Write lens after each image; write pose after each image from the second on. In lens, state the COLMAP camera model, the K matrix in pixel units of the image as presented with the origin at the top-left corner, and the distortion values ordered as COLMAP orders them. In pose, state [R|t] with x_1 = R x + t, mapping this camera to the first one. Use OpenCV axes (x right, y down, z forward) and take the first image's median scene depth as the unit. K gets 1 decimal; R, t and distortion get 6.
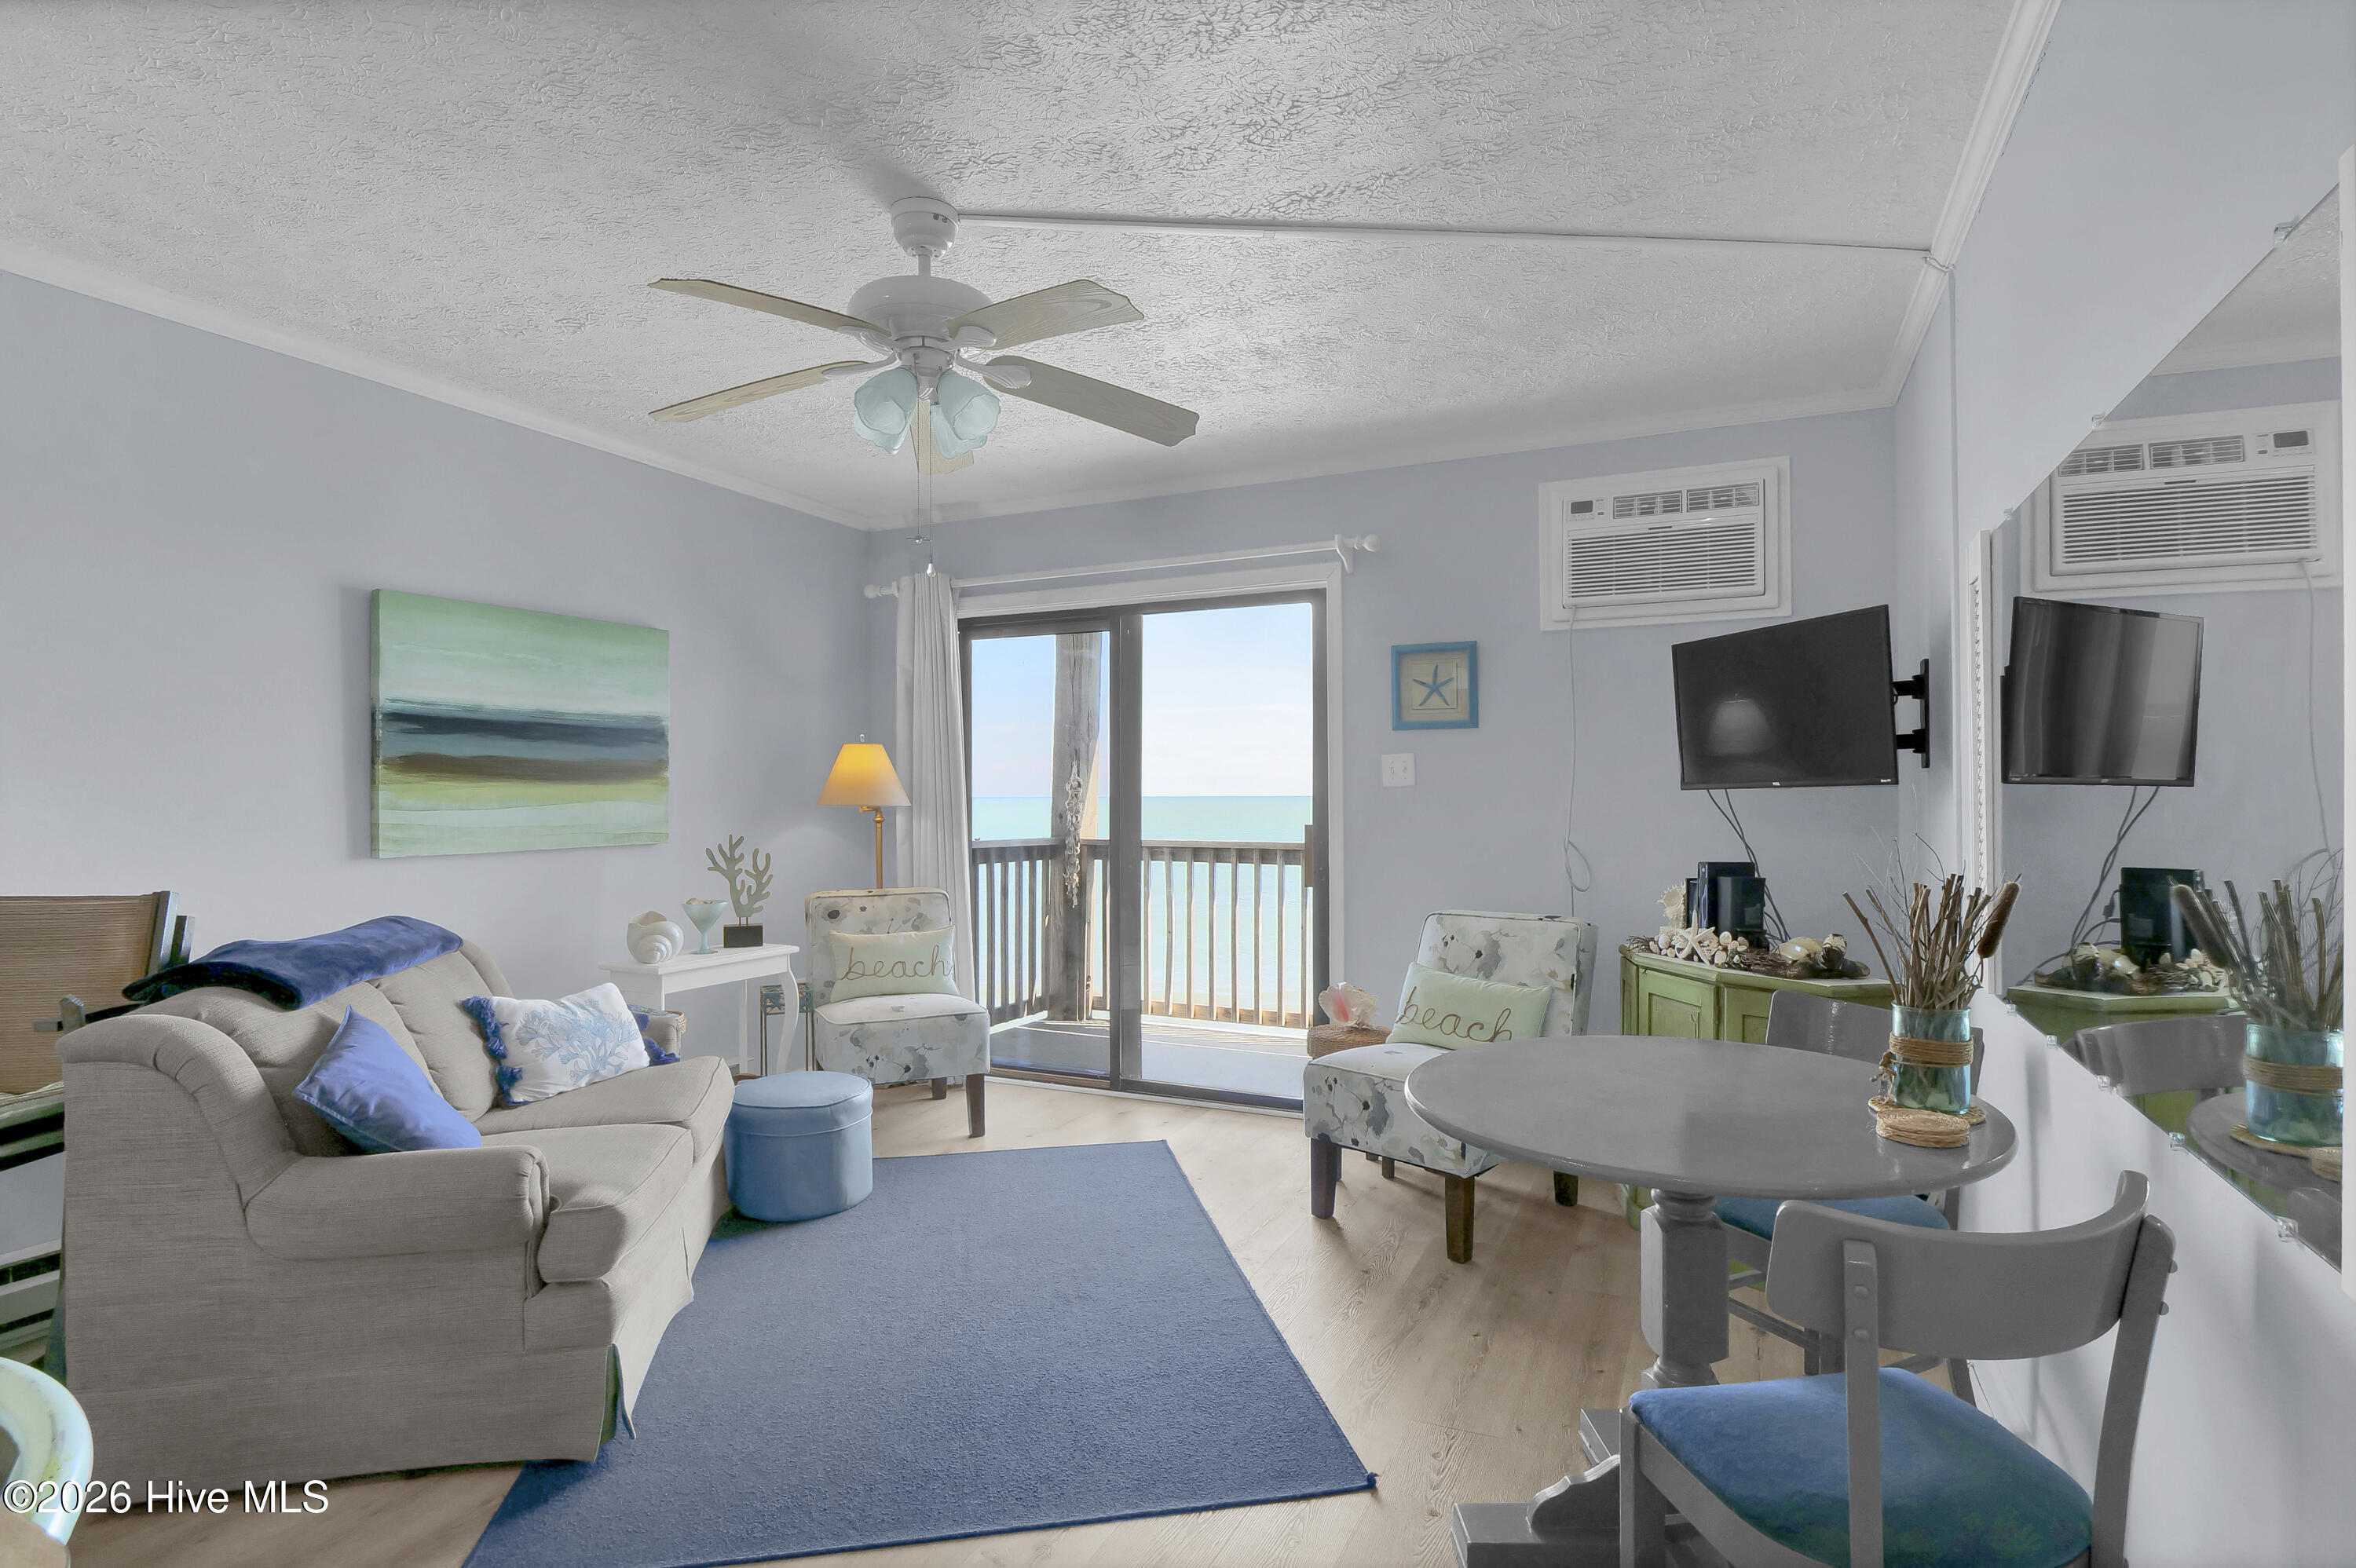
lens RADIAL K [[1181.1, 0, 1181.7], [0, 1181.1, 798.0], [0, 0, 1]] dist [-0.014034, 0.001312]
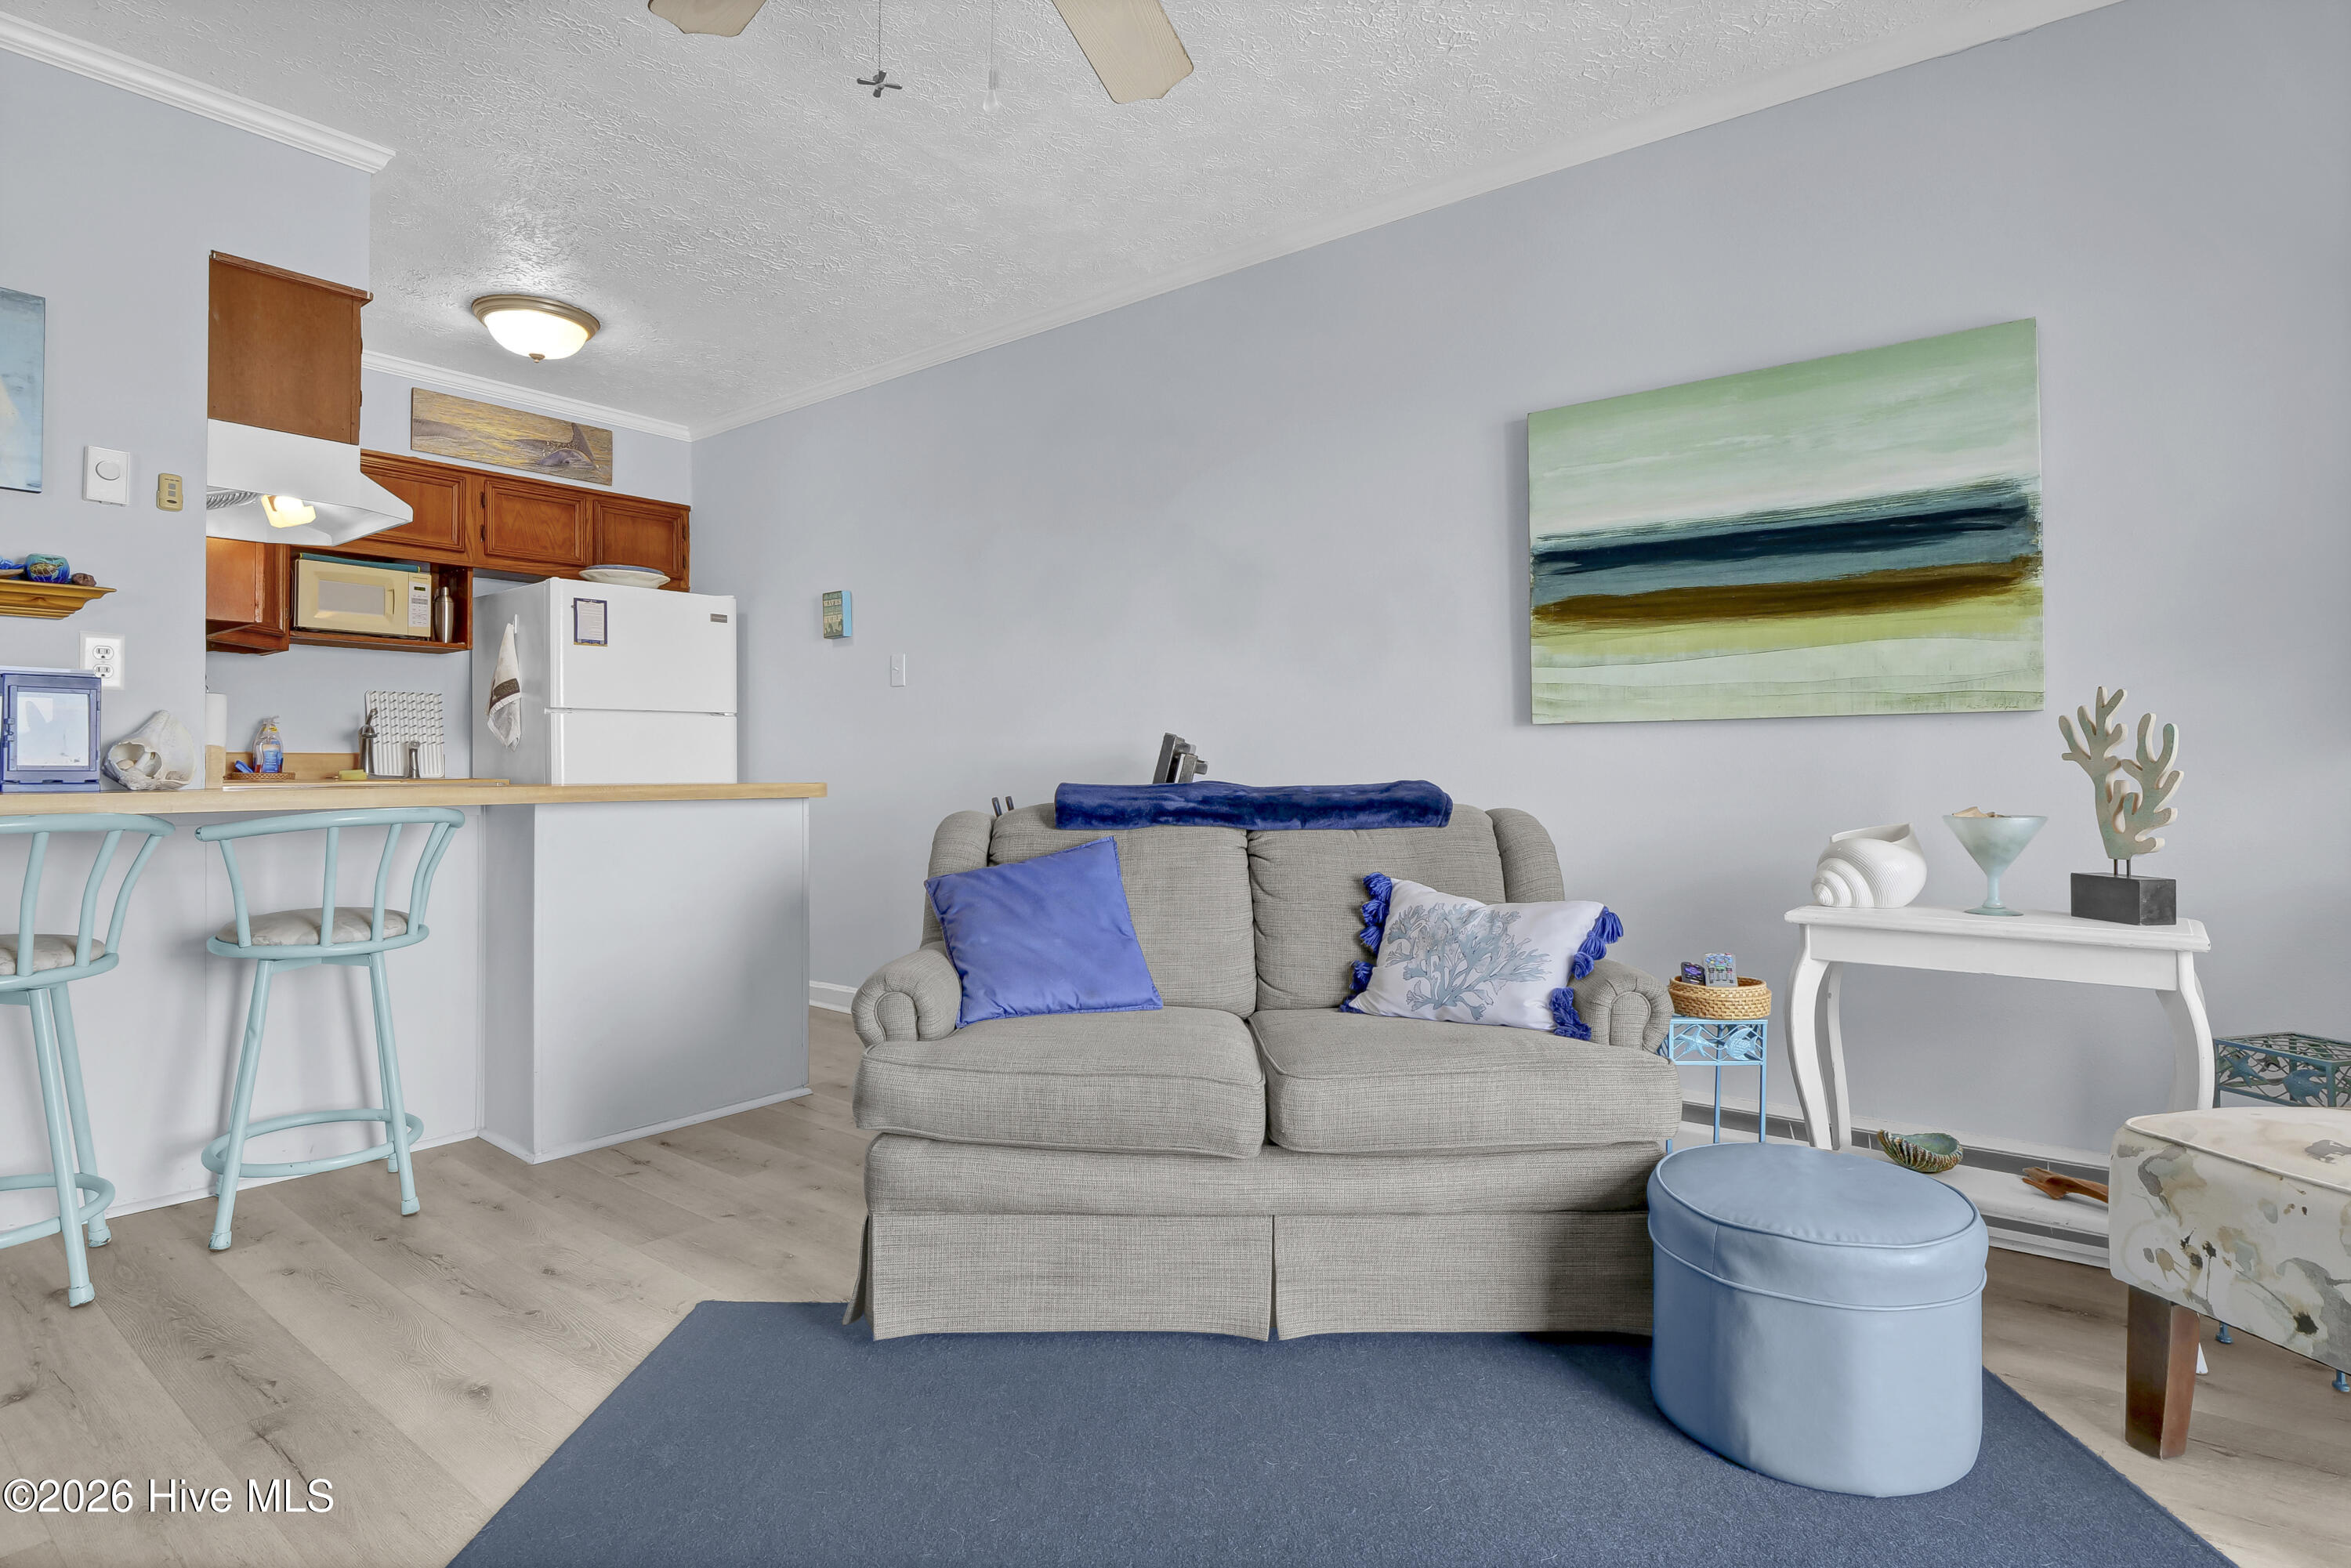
lens RADIAL K [[1178.7, 0, 1163.3], [0, 1178.7, 754.9], [0, 0, 1]] dist [-0.012044, 0.000764]
pose [[-0.220136, -0.006284, -0.975449, 0.192550], [-0.003051, 0.999979, -0.005754, 0.070067], [0.975464, 0.001710, -0.220150, 0.808081]]
